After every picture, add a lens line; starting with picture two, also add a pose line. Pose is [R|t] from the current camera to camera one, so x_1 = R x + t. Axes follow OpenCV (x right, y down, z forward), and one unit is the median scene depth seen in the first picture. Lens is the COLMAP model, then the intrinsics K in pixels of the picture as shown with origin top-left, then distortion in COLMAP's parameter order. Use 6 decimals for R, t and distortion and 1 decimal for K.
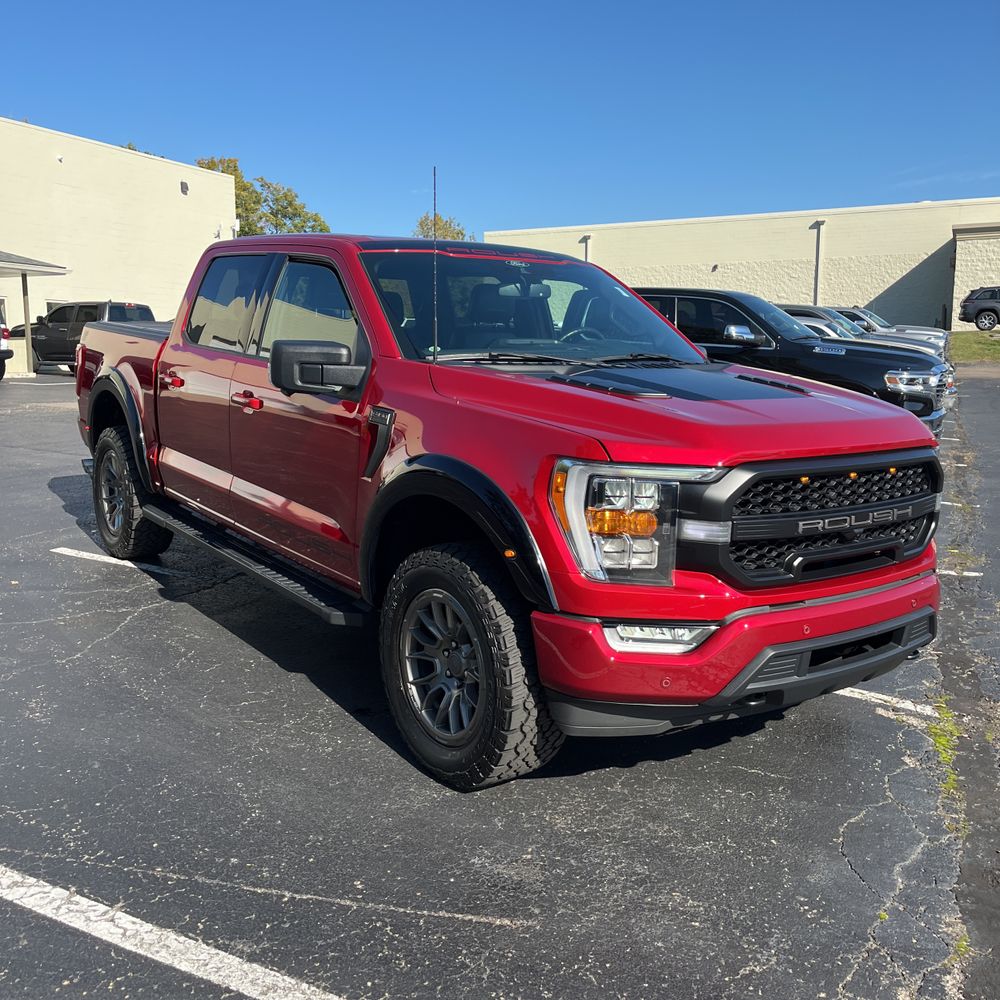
lens RADIAL K [[1014.4, 0, 492.3], [0, 1014.4, 502.4], [0, 0, 1]] dist [0.033059, 0.000000]
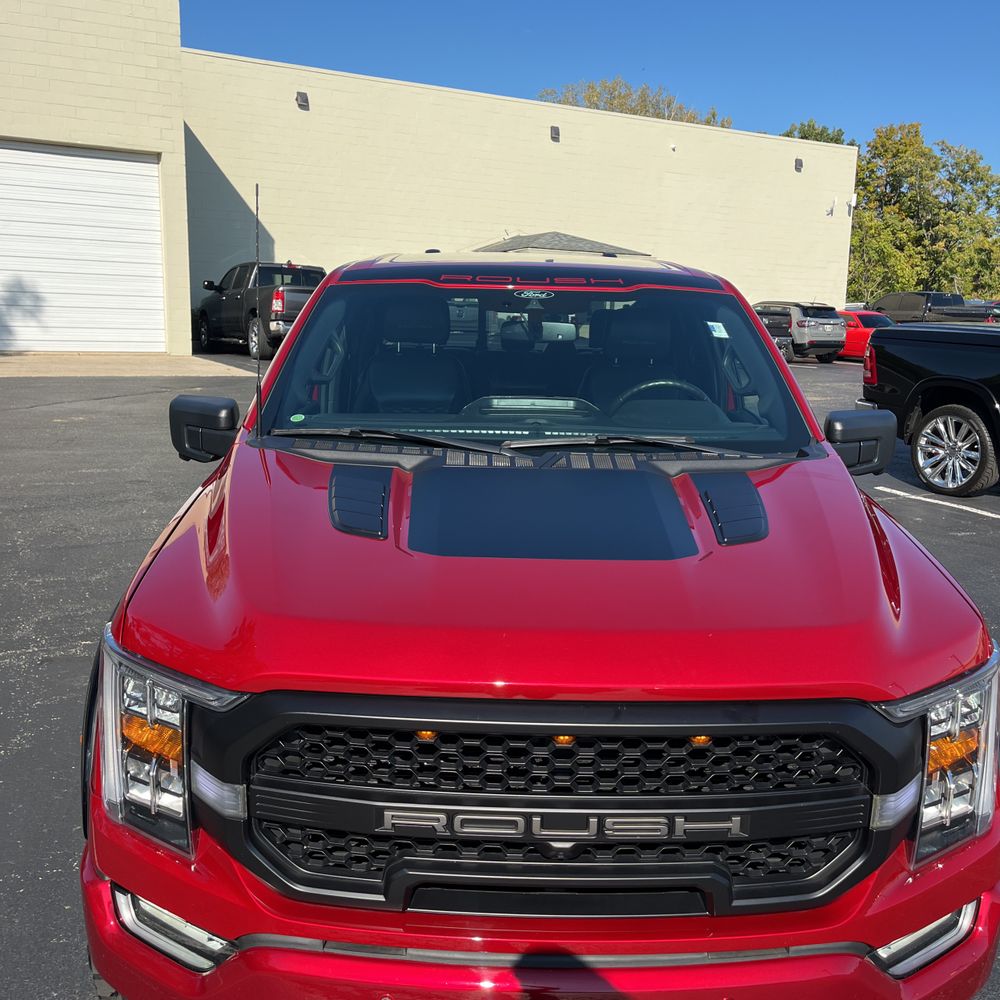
lens RADIAL K [[1014.4, 0, 503.0], [0, 1014.4, 501.1], [0, 0, 1]] dist [0.033059, 0.000000]
pose [[0.812574, 0.116352, -0.571126, 0.574605], [-0.103182, 0.993112, 0.055519, -0.164017], [0.573652, 0.013817, 0.818982, 0.510687]]
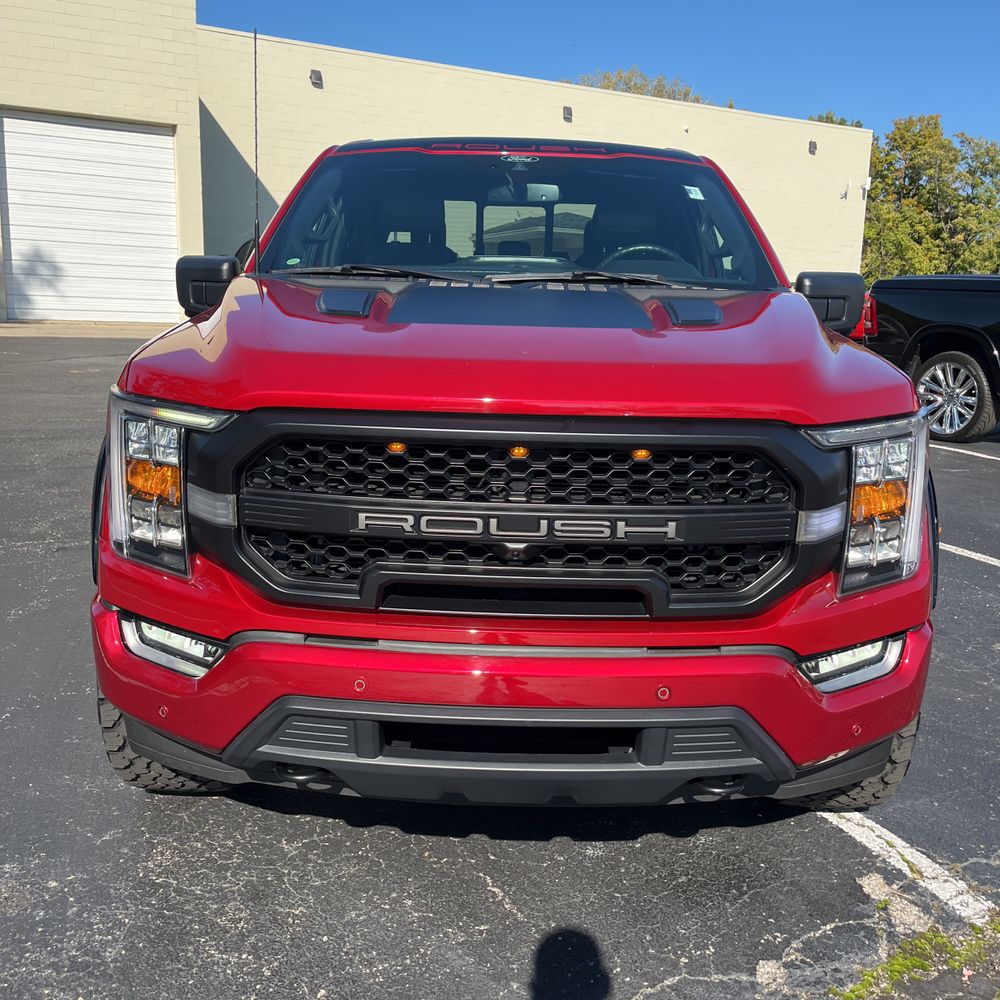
lens RADIAL K [[1014.4, 0, 496.7], [0, 1014.4, 506.6], [0, 0, 1]] dist [0.033059, 0.000000]
pose [[0.800528, 0.127367, -0.585605, 0.646059], [-0.109704, 0.991788, 0.065744, -0.030362], [0.589169, 0.011614, 0.807926, 0.482671]]
